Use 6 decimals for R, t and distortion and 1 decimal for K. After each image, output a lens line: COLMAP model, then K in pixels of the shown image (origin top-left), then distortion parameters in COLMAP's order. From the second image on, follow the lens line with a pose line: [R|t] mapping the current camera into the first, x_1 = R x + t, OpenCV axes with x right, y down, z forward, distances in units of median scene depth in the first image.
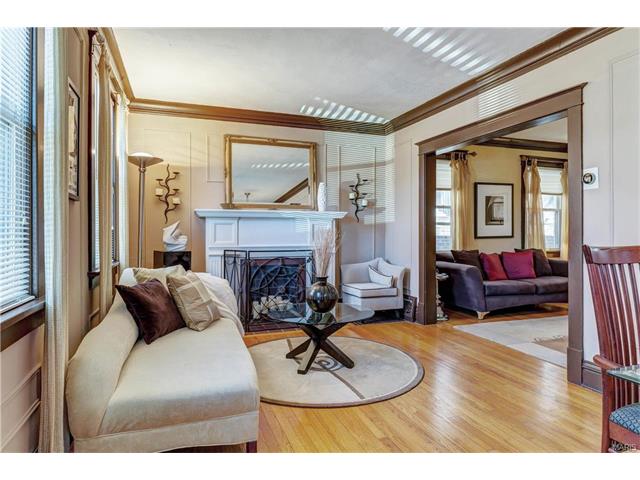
lens RADIAL K [[380.8, 0, 320.0], [0, 380.8, 240.0], [0, 0, 1]] dist [0.002624, 0.000550]
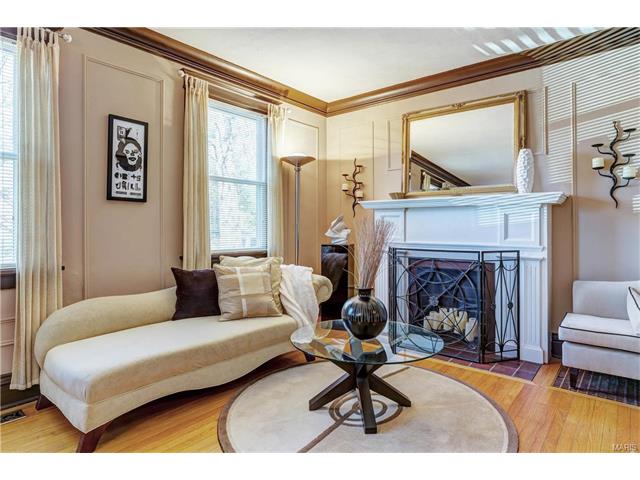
lens RADIAL K [[375.4, 0, 317.0], [0, 375.4, 225.8], [0, 0, 1]] dist [0.004700, 0.000300]
pose [[0.517226, 0.001655, -0.855847, 0.367025], [-0.017765, 0.999803, -0.008803, -0.008469], [0.855664, 0.019758, 0.517154, 0.363190]]
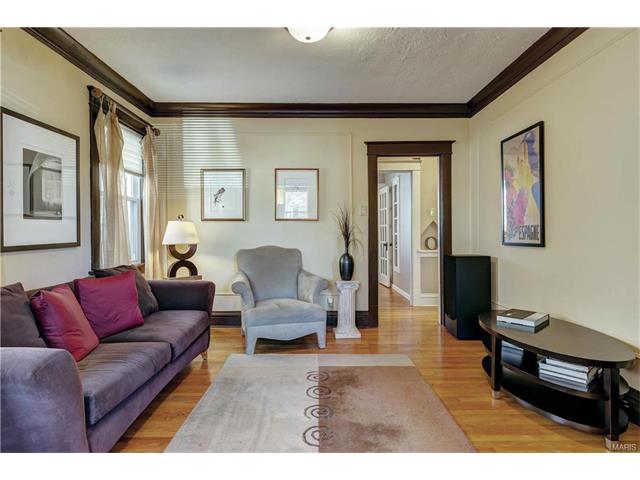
lens RADIAL K [[366.5, 0, 320.0], [0, 366.5, 240.0], [0, 0, 1]] dist [-0.001888, -0.001043]
pose [[0.320855, -0.011694, 0.947056, 0.194231], [0.019054, 0.999801, 0.005890, -0.013705], [-0.946937, 0.016155, 0.321014, 0.689594]]
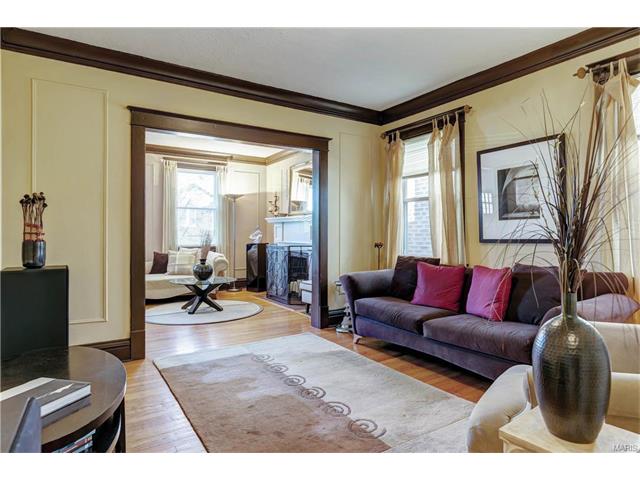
lens RADIAL K [[380.8, 0, 320.0], [0, 380.8, 240.0], [0, 0, 1]] dist [0.002624, 0.000550]
pose [[0.232734, 0.017745, -0.972378, 1.146404], [-0.020398, 0.999703, 0.013361, -0.012570], [0.972326, 0.016725, 0.233027, 0.727257]]
